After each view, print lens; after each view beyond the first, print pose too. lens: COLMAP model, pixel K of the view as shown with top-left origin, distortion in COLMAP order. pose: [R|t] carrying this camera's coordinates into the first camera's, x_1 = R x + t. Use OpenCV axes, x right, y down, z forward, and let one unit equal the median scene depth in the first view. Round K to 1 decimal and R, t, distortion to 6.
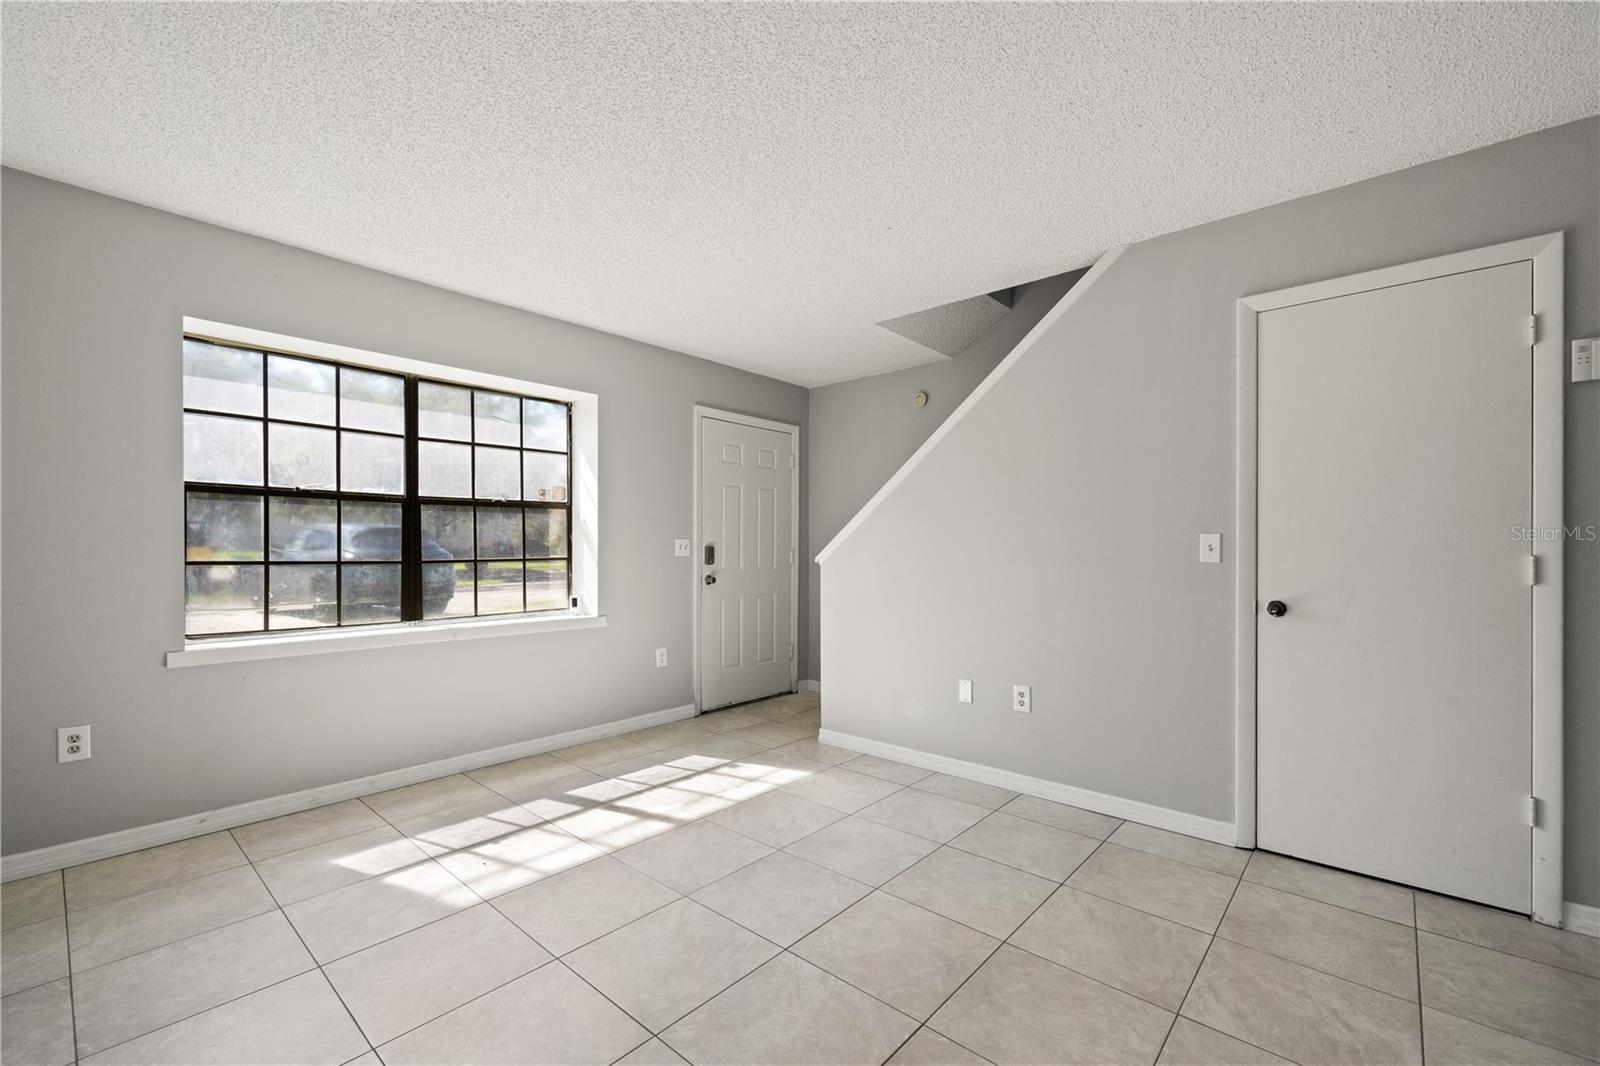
lens RADIAL K [[670.0, 0, 802.4], [0, 670.0, 546.1], [0, 0, 1]] dist [0.000188, -0.000330]
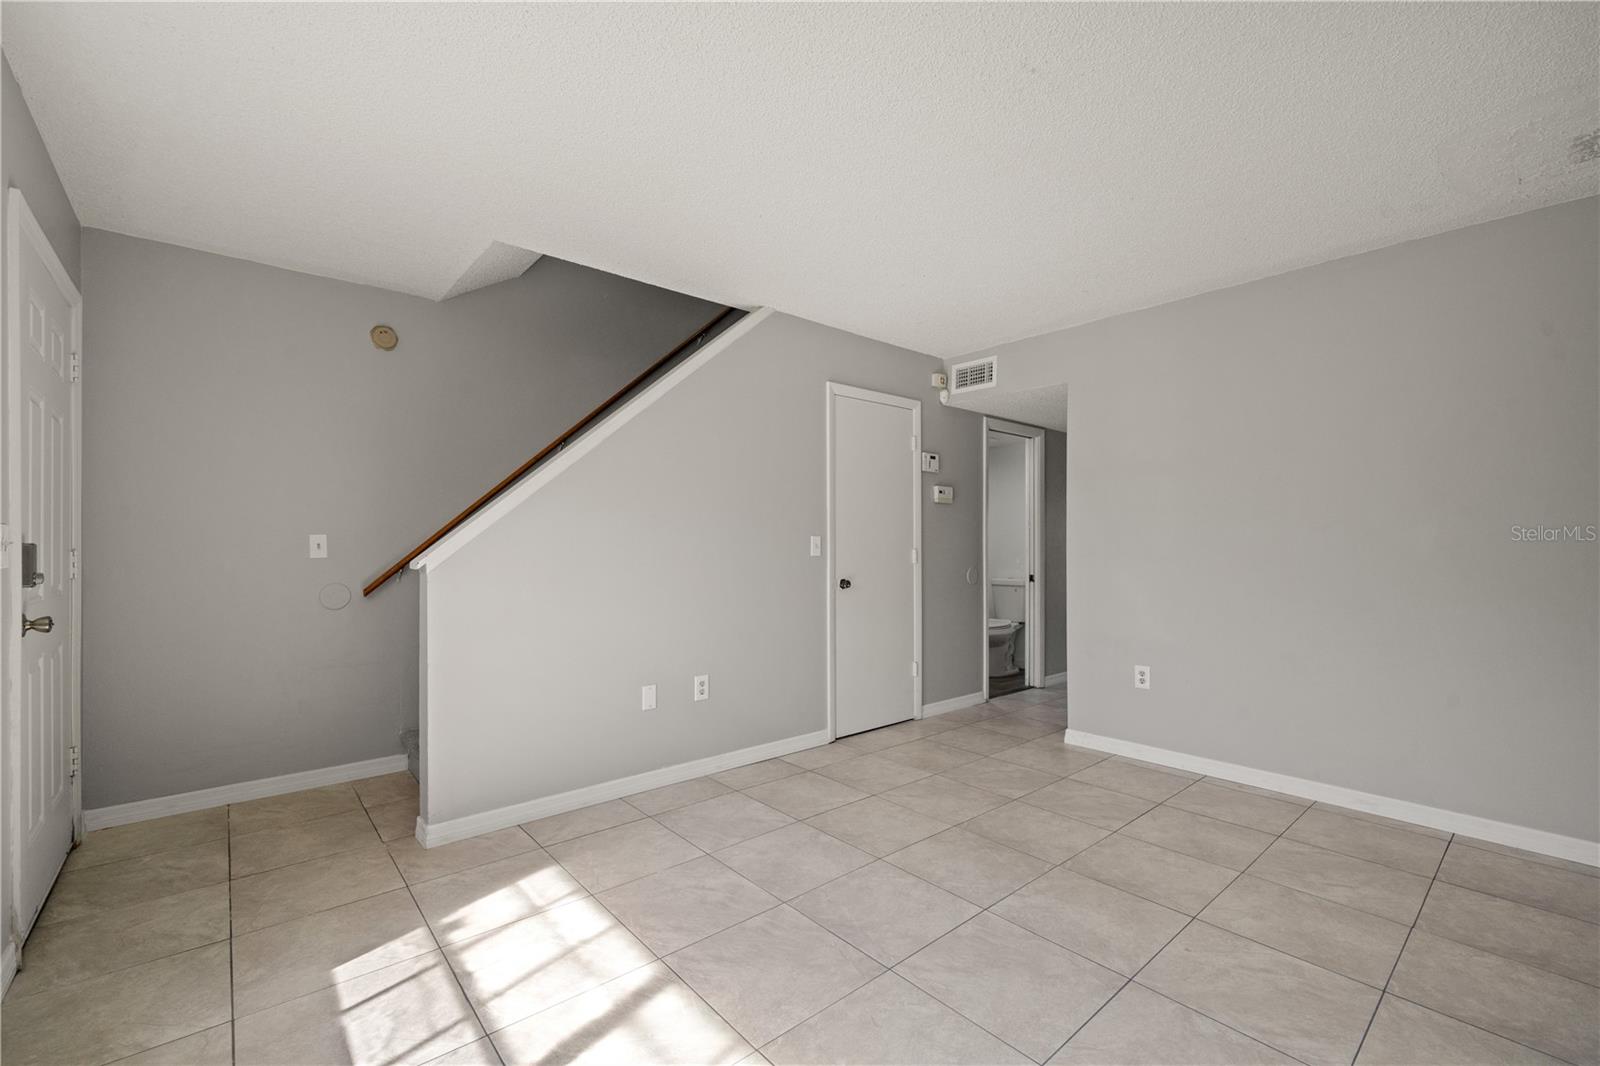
lens RADIAL K [[670.0, 0, 802.4], [0, 670.0, 546.1], [0, 0, 1]] dist [0.000188, -0.000330]
pose [[0.134994, 0.000568, 0.990846, -0.706673], [-0.001762, 0.999998, -0.000333, 0.003316], [-0.990845, -0.001701, 0.134995, 0.702161]]
